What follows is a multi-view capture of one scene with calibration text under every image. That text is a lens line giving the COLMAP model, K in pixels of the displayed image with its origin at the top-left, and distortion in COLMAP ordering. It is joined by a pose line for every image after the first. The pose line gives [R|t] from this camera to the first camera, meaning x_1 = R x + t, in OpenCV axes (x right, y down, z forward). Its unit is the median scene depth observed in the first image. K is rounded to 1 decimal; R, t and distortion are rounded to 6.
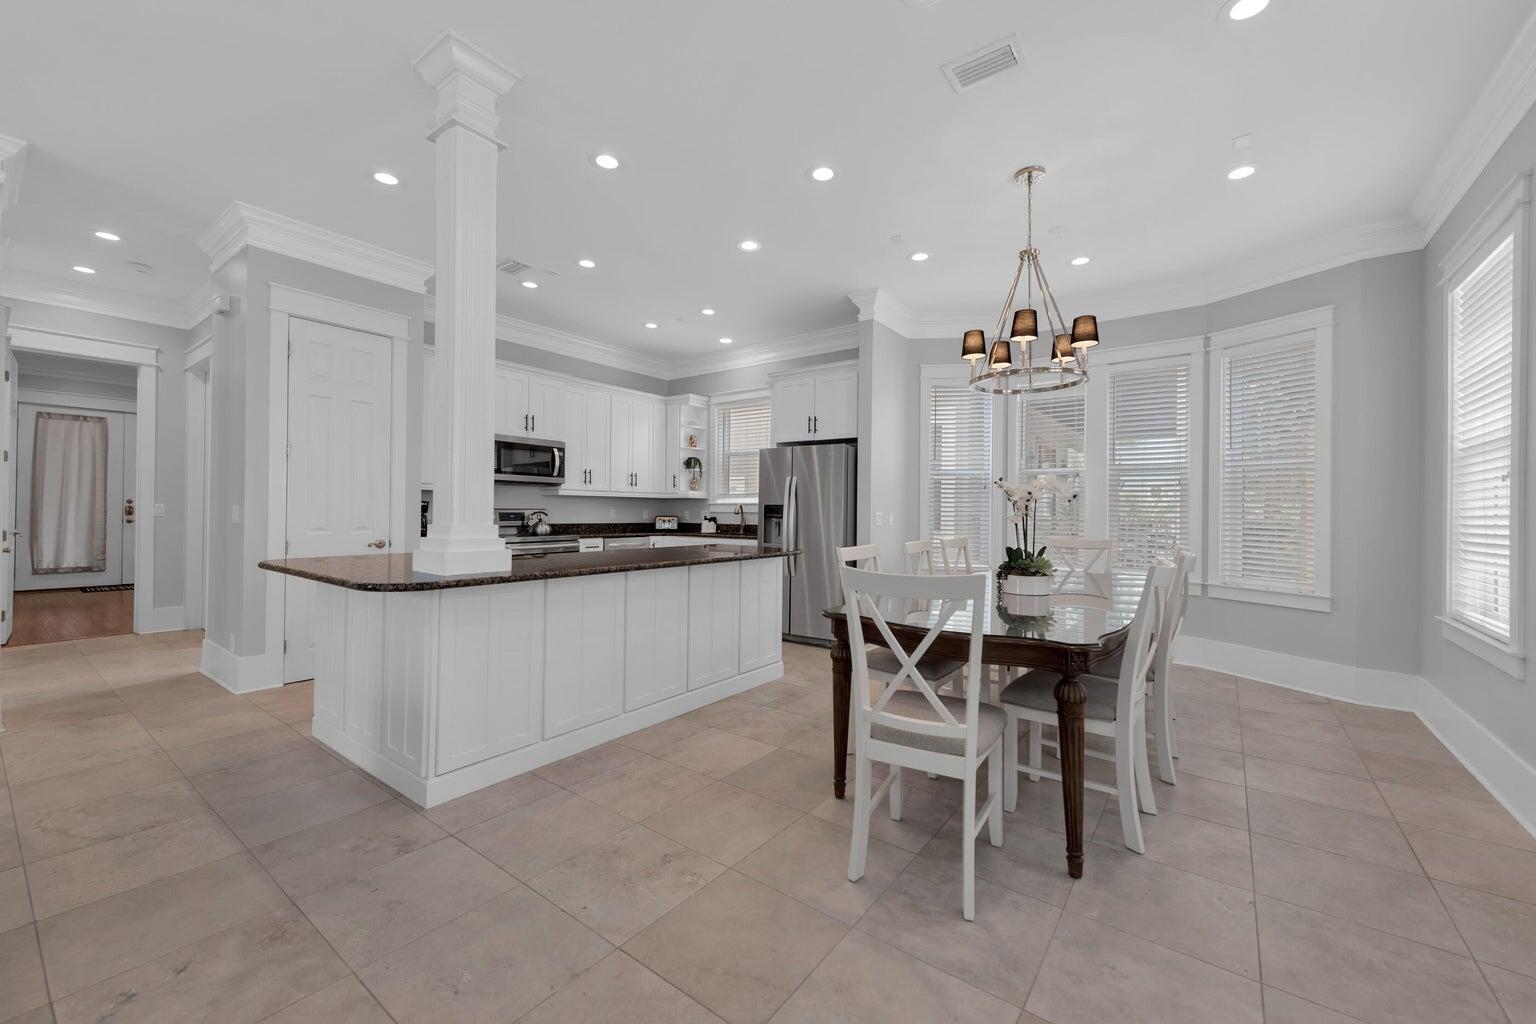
lens RADIAL K [[611.4, 0, 773.4], [0, 611.4, 509.9], [0, 0, 1]] dist [0.019997, -0.006175]
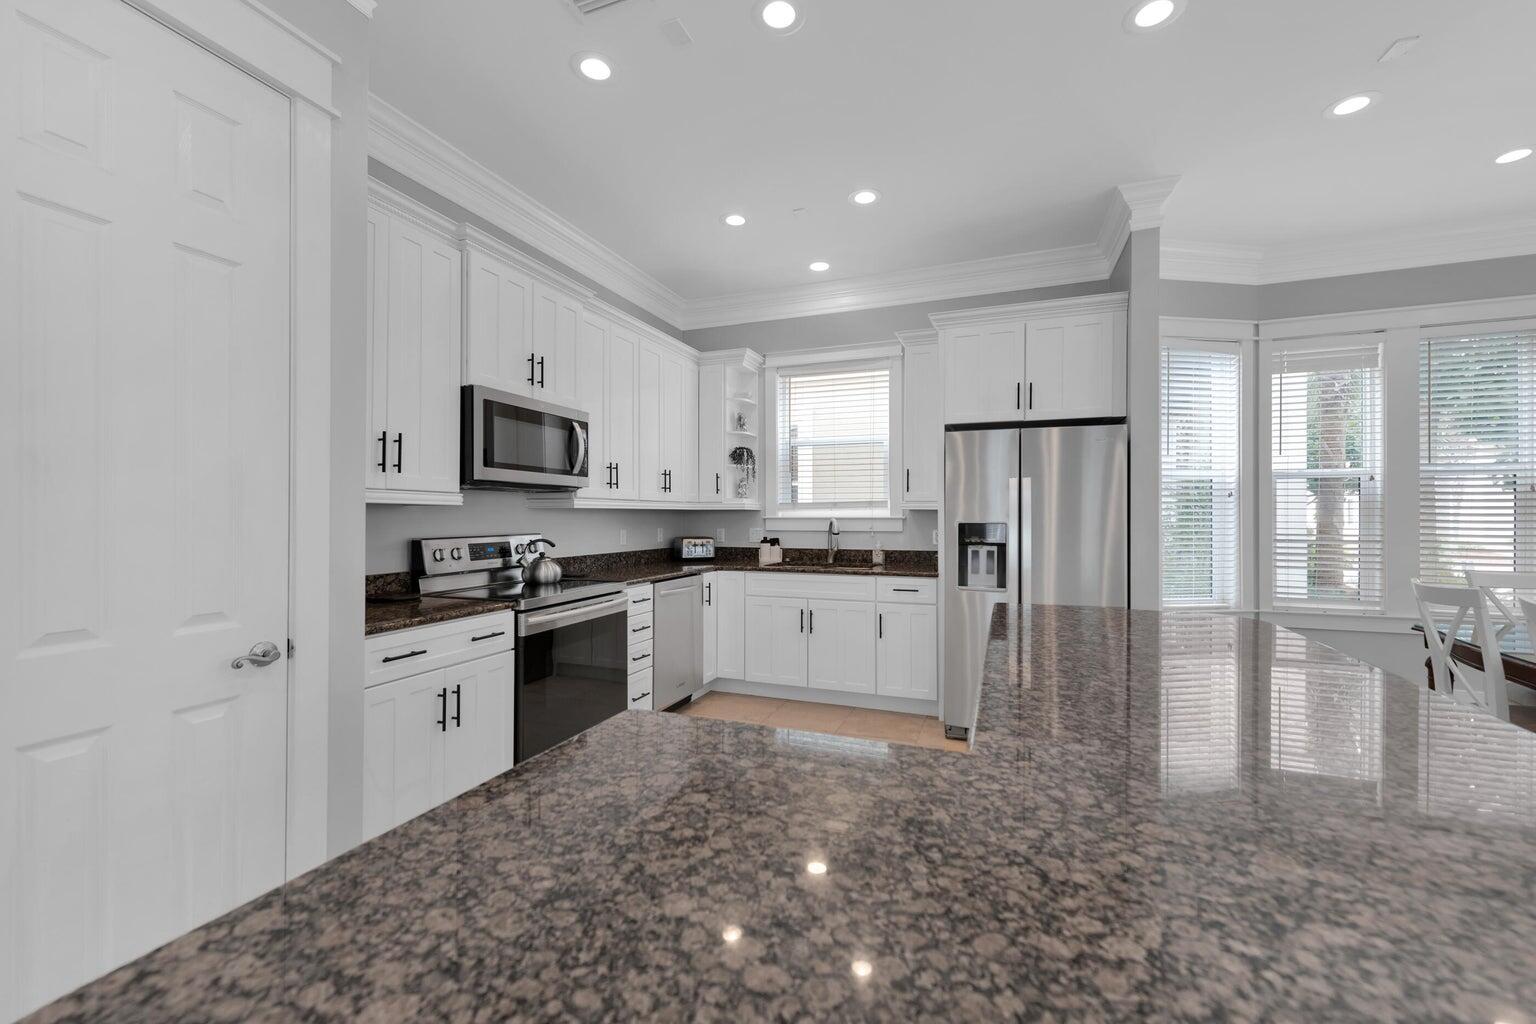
lens RADIAL K [[611.4, 0, 773.4], [0, 611.4, 509.9], [0, 0, 1]] dist [0.019997, -0.006175]
pose [[0.959199, -0.008490, 0.282605, -0.317805], [0.009244, 0.999956, -0.001336, -0.019694], [-0.282581, 0.003894, 0.959236, 0.404014]]
